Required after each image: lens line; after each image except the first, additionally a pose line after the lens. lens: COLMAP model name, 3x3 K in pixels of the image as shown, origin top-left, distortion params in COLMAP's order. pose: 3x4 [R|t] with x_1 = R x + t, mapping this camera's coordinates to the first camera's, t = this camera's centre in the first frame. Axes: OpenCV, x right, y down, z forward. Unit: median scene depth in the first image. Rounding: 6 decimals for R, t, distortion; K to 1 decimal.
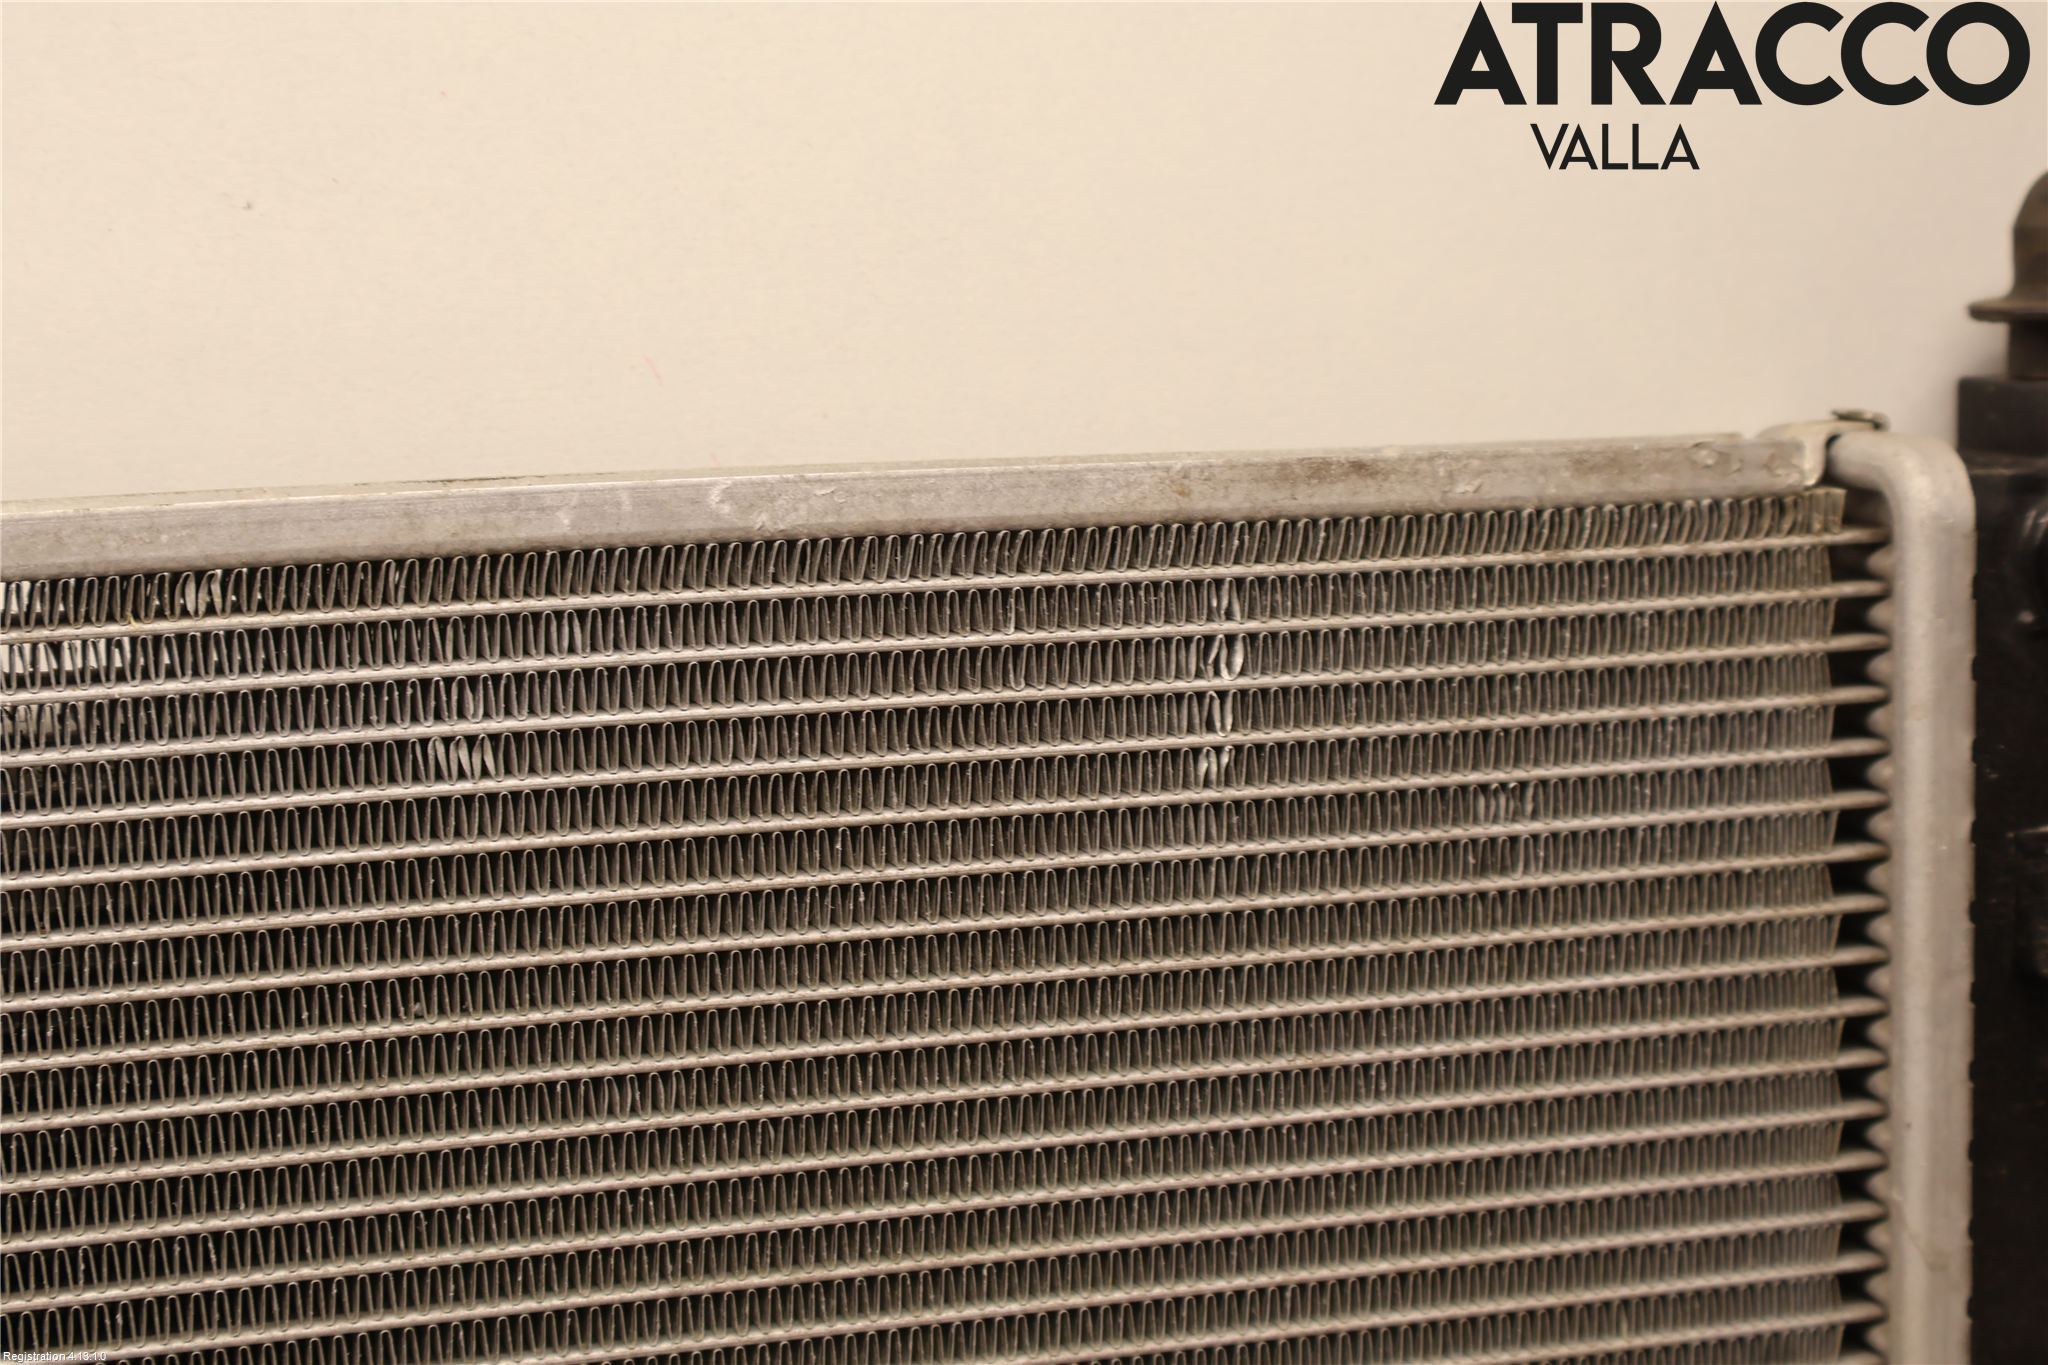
lens RADIAL K [[3613.1, 0, 1024.0], [0, 3613.1, 682.5], [0, 0, 1]] dist [-0.007765, -0.022288]
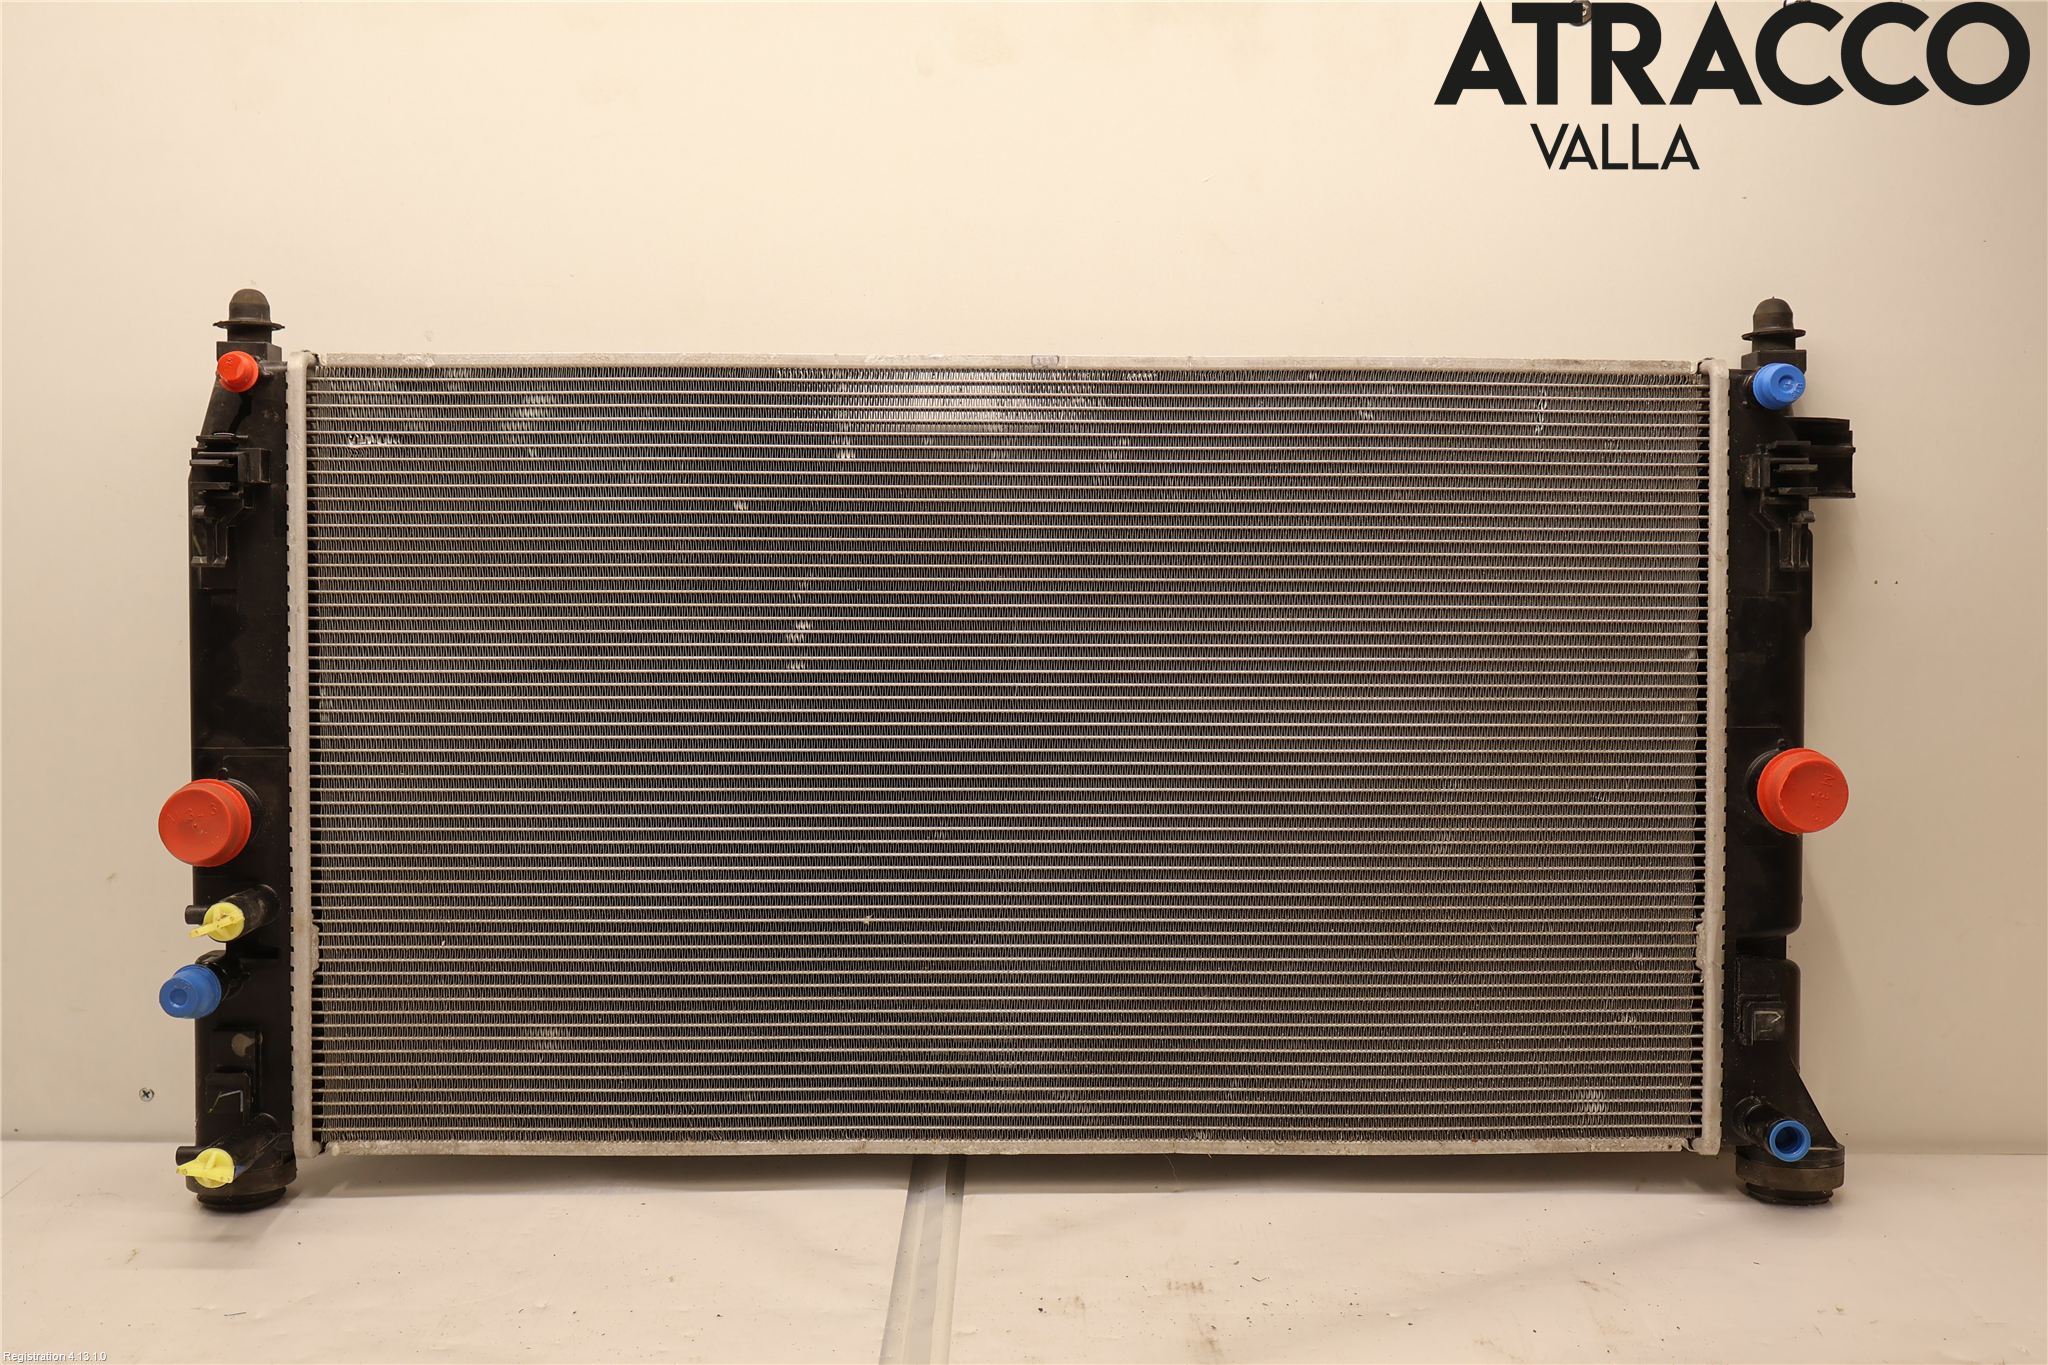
lens RADIAL K [[2183.5, 0, 1024.0], [0, 2183.5, 682.5], [0, 0, 1]] dist [0.002197, 0.001244]
pose [[0.965917, 0.034939, -0.256485, 0.135902], [-0.060901, 0.993709, -0.093988, 0.594462], [0.251587, 0.106404, 0.961968, -1.599772]]
